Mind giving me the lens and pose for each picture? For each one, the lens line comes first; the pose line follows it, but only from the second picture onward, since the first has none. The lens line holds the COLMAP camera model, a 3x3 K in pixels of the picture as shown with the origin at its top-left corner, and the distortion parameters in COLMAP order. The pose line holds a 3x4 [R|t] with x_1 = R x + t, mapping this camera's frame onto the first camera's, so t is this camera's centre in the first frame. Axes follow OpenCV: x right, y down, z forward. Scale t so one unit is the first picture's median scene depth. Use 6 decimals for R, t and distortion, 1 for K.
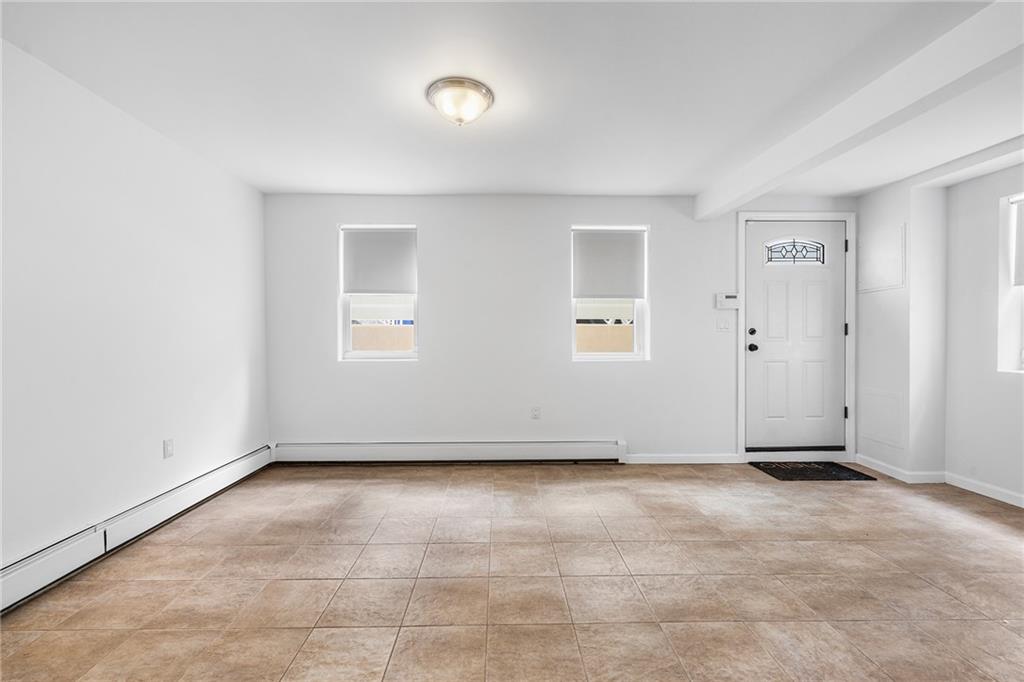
lens RADIAL K [[421.5, 0, 517.5], [0, 421.5, 337.8], [0, 0, 1]] dist [0.001968, 0.000111]
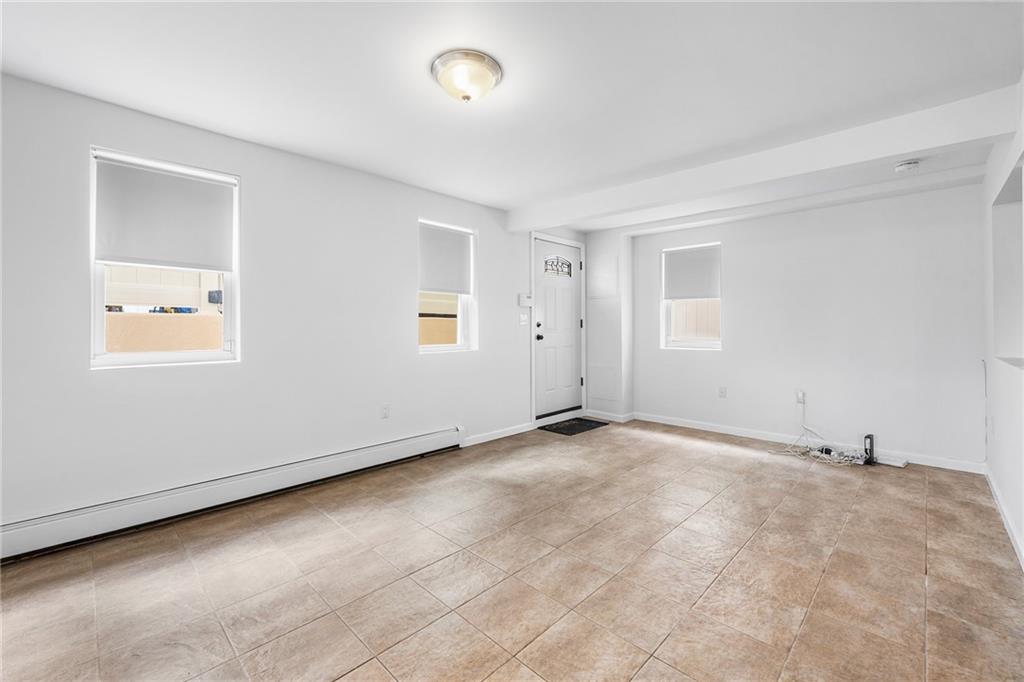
lens RADIAL K [[413.8, 0, 493.4], [0, 413.8, 320.4], [0, 0, 1]] dist [0.008576, -0.001088]
pose [[0.740763, 0.010681, 0.671681, -0.401549], [0.005016, 0.999758, -0.021431, -0.002429], [-0.671747, 0.019245, 0.740530, 0.160606]]
